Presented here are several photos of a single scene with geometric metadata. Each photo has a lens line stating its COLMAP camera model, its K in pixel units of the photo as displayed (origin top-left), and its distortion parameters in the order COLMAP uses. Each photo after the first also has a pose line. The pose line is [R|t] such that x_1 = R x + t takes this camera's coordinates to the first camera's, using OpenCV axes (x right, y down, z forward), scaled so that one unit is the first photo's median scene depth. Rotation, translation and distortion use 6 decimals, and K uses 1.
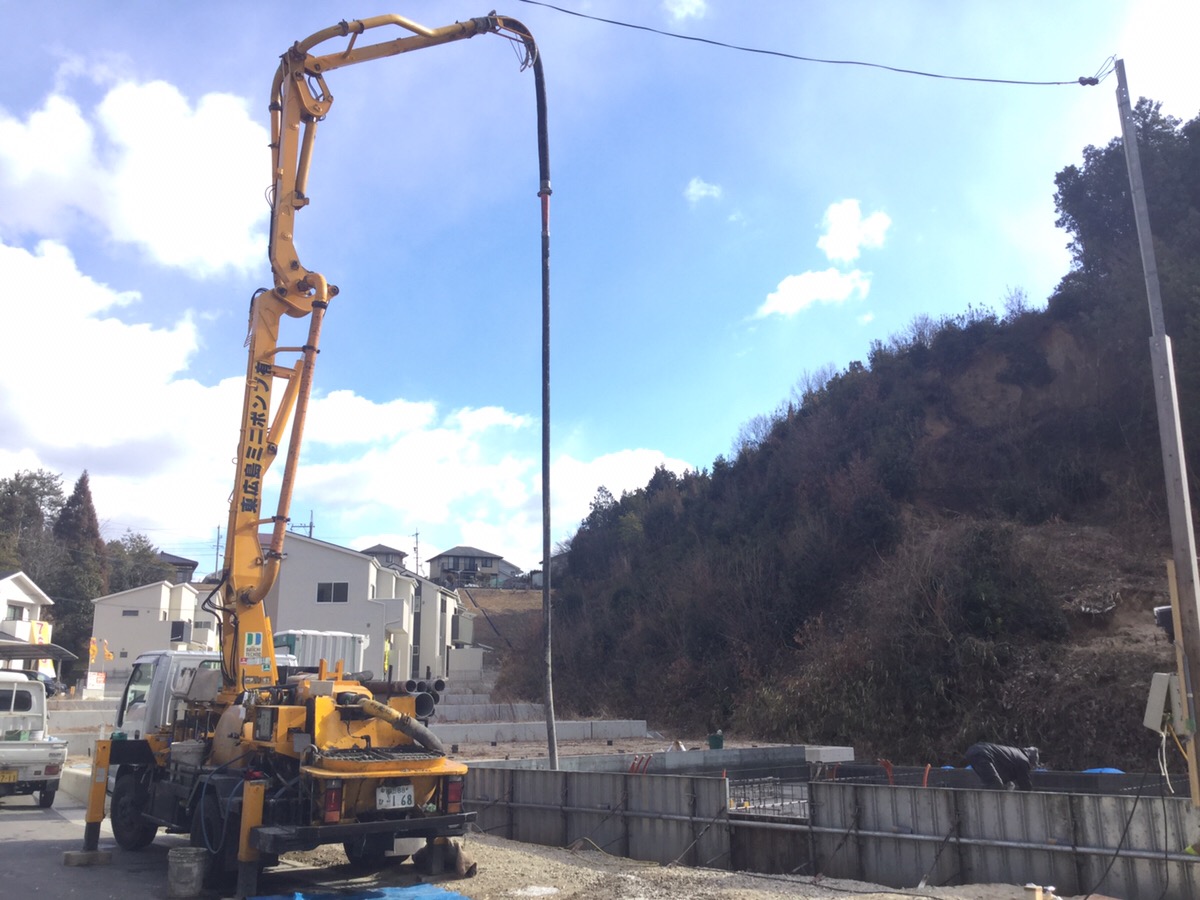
lens RADIAL K [[1076.9, 0, 600.0], [0, 1076.9, 450.0], [0, 0, 1]] dist [0.142025, -0.272185]
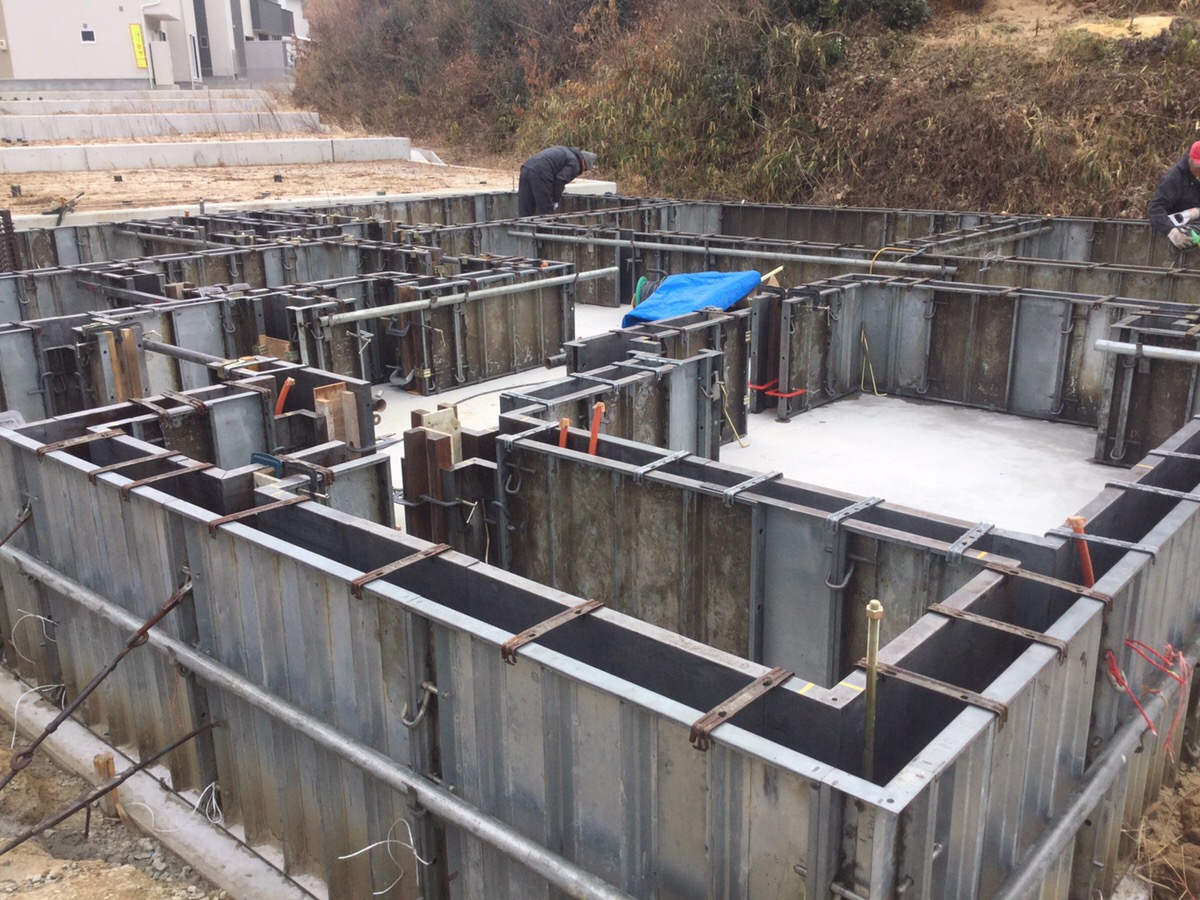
lens RADIAL K [[1076.9, 0, 600.0], [0, 1076.9, 450.0], [0, 0, 1]] dist [0.142025, -0.272185]
pose [[0.996108, -0.026370, 0.084100, 0.158907], [-0.020451, 0.858998, 0.511570, 0.050714], [-0.085732, -0.511300, 0.855116, 0.280078]]
